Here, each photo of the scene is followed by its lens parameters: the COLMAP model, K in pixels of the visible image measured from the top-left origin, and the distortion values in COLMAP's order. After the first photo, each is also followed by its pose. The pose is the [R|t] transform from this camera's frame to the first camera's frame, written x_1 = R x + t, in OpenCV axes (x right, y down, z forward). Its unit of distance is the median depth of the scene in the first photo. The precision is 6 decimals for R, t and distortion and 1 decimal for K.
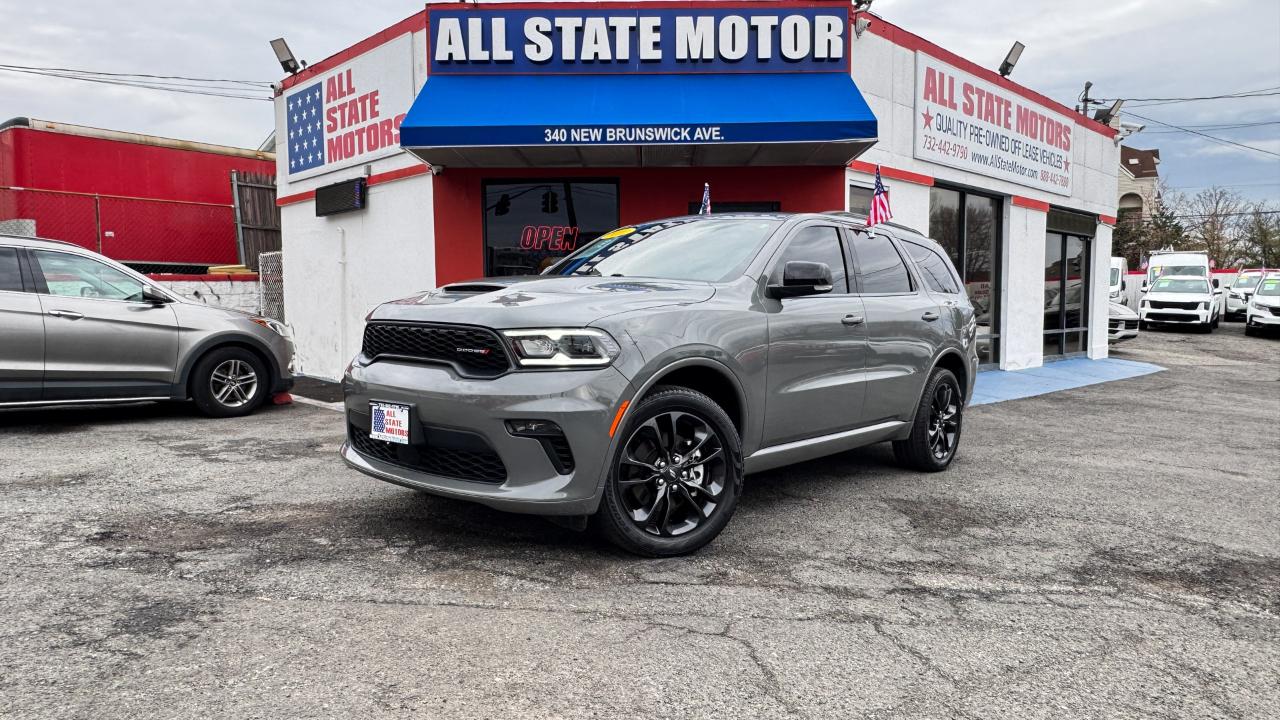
lens RADIAL K [[824.1, 0, 637.2], [0, 824.1, 360.5], [0, 0, 1]] dist [-0.002150, -0.000040]
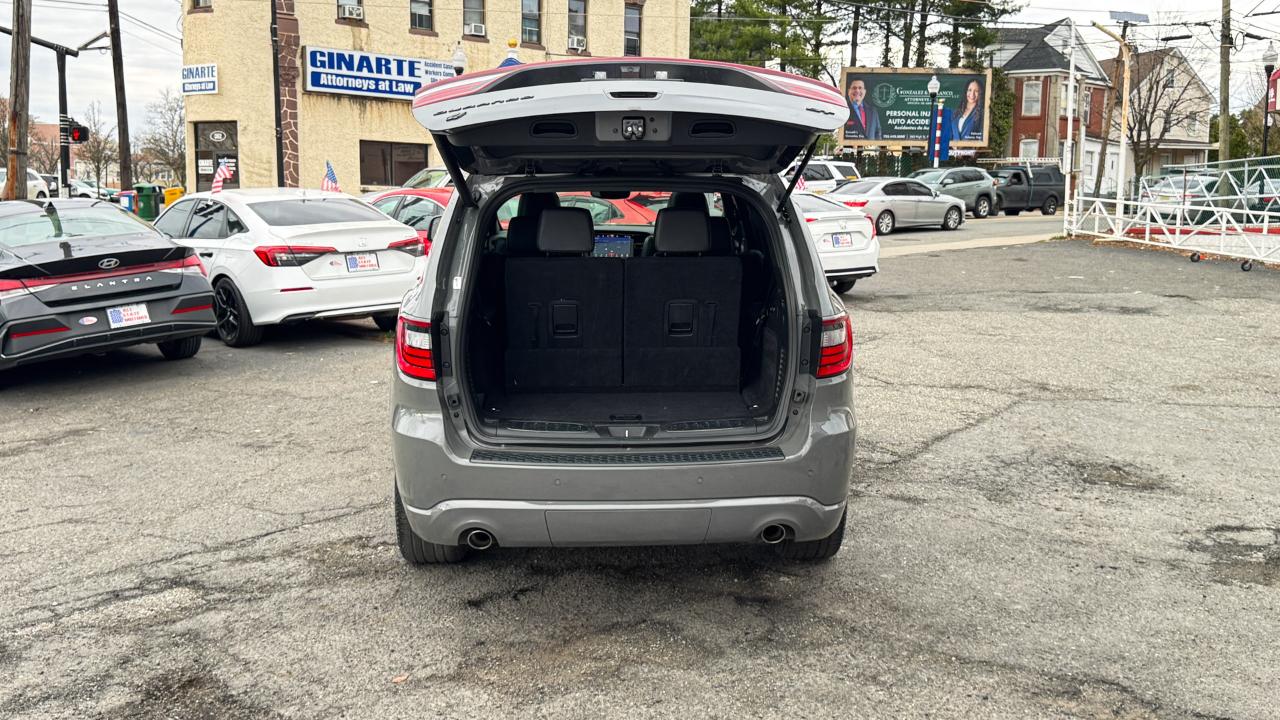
lens RADIAL K [[1262.8, 0, 630.7], [0, 1262.8, 365.6], [0, 0, 1]] dist [0.177276, -0.384165]
pose [[-0.734226, 0.075273, -0.674719, 0.700644], [-0.054663, 0.984053, 0.169267, -0.205782], [0.676701, 0.161163, -0.718403, 1.755381]]
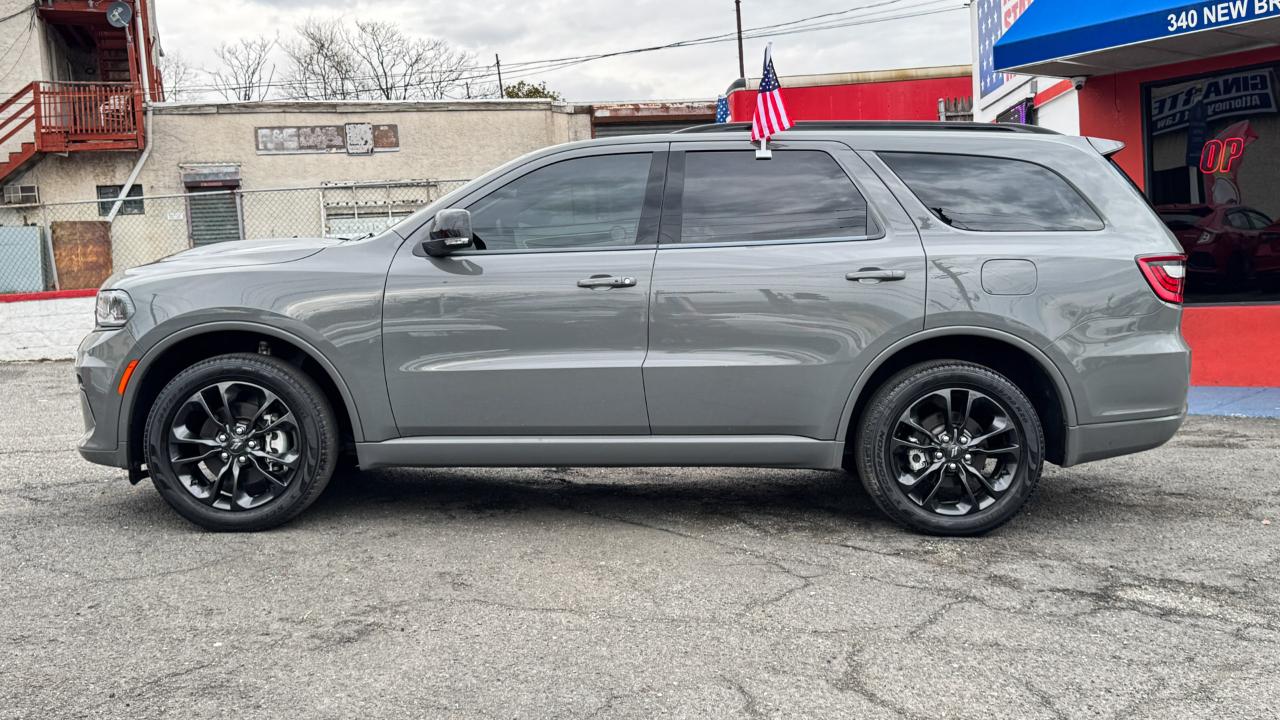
lens RADIAL K [[1262.8, 0, 630.7], [0, 1262.8, 365.6], [0, 0, 1]] dist [0.177276, -0.384165]
pose [[0.661648, 0.015186, -0.749661, 0.725569], [0.003753, 0.999715, 0.023565, 0.000295], [0.749806, -0.018405, 0.661402, -0.189658]]
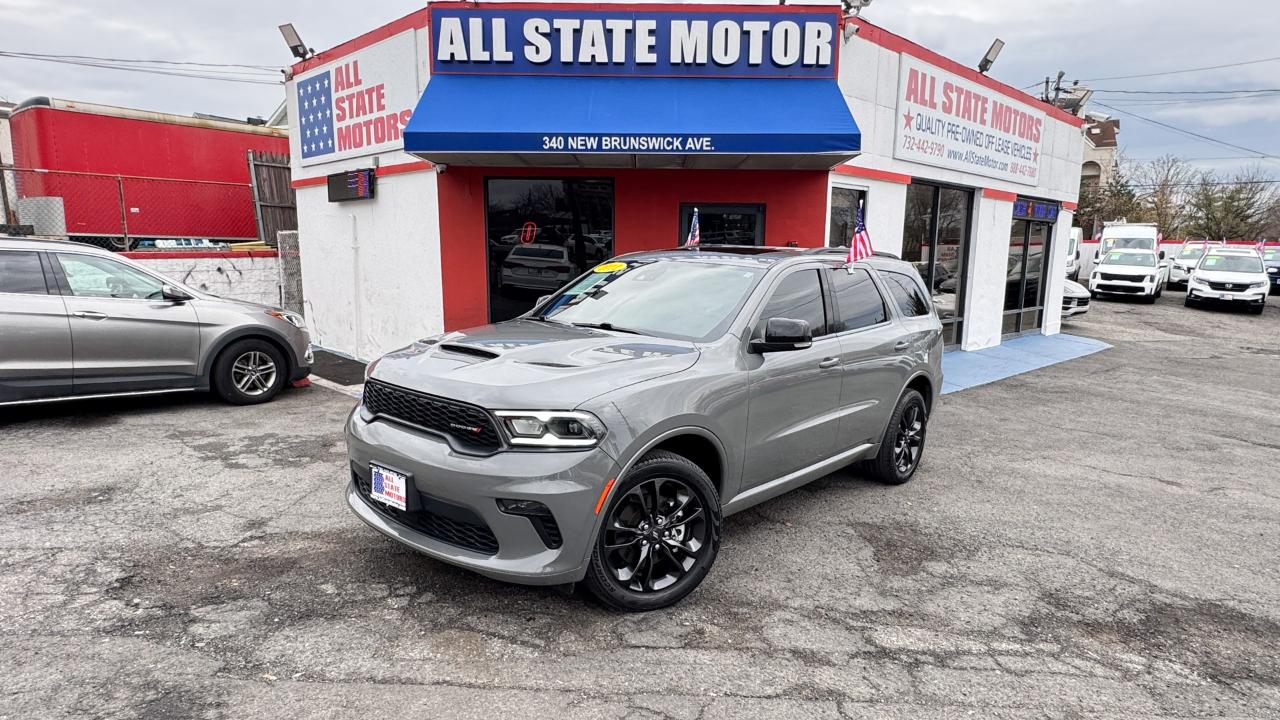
lens RADIAL K [[743.5, 0, 640.1], [0, 743.5, 385.9], [0, 0, 1]] dist [-0.002062, 0.000263]
pose [[0.999845, 0.013342, 0.011458, 0.007202], [-0.014526, 0.993786, 0.110358, -0.122569], [-0.009914, -0.110507, 0.993826, 0.047787]]
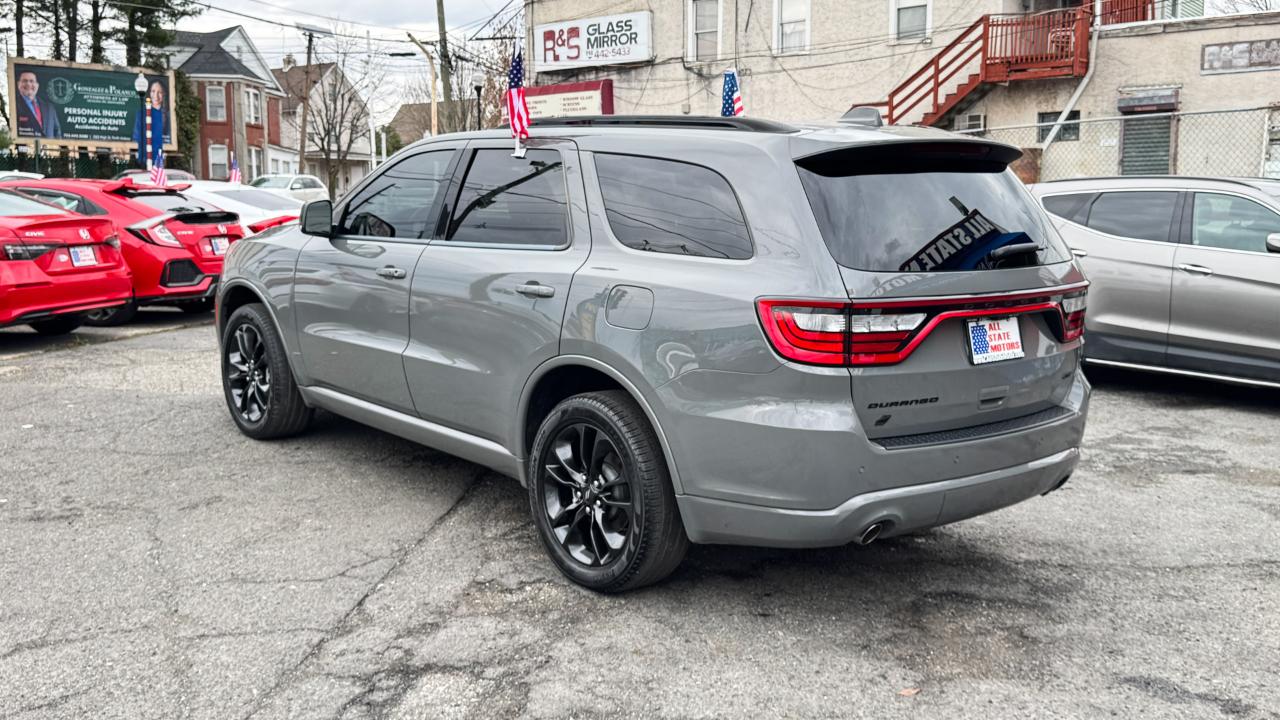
lens RADIAL K [[1263.5, 0, 634.6], [0, 1263.5, 371.8], [0, 0, 1]] dist [0.176630, -0.383228]
pose [[-0.158947, 0.114984, -0.980568, 1.041360], [-0.064422, 0.989870, 0.126517, -0.123052], [0.985183, 0.083280, -0.149930, 0.965822]]
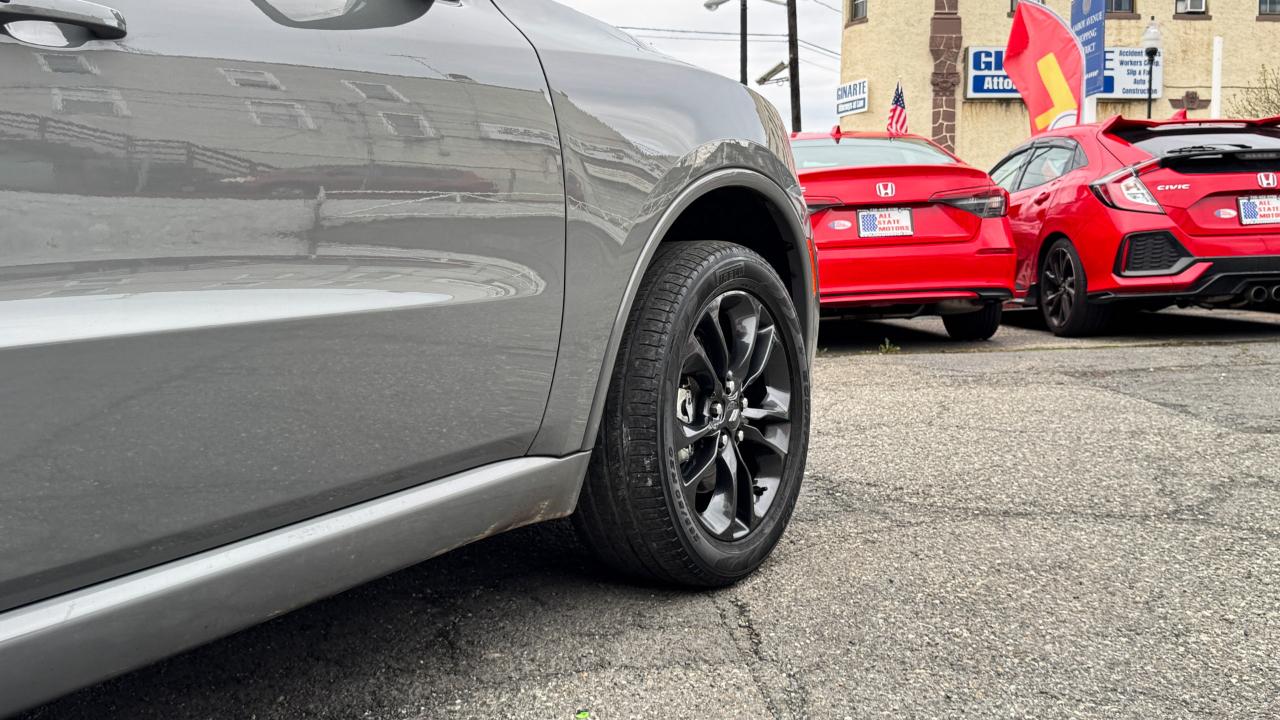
lens RADIAL K [[1271.1, 0, 646.3], [0, 1271.1, 353.7], [0, 0, 1]] dist [0.185995, -0.432147]
pose [[-0.988590, 0.021469, -0.149096, -0.525764], [0.000711, 0.990445, 0.137904, -0.031721], [0.150632, 0.136224, -0.979159, 1.118413]]
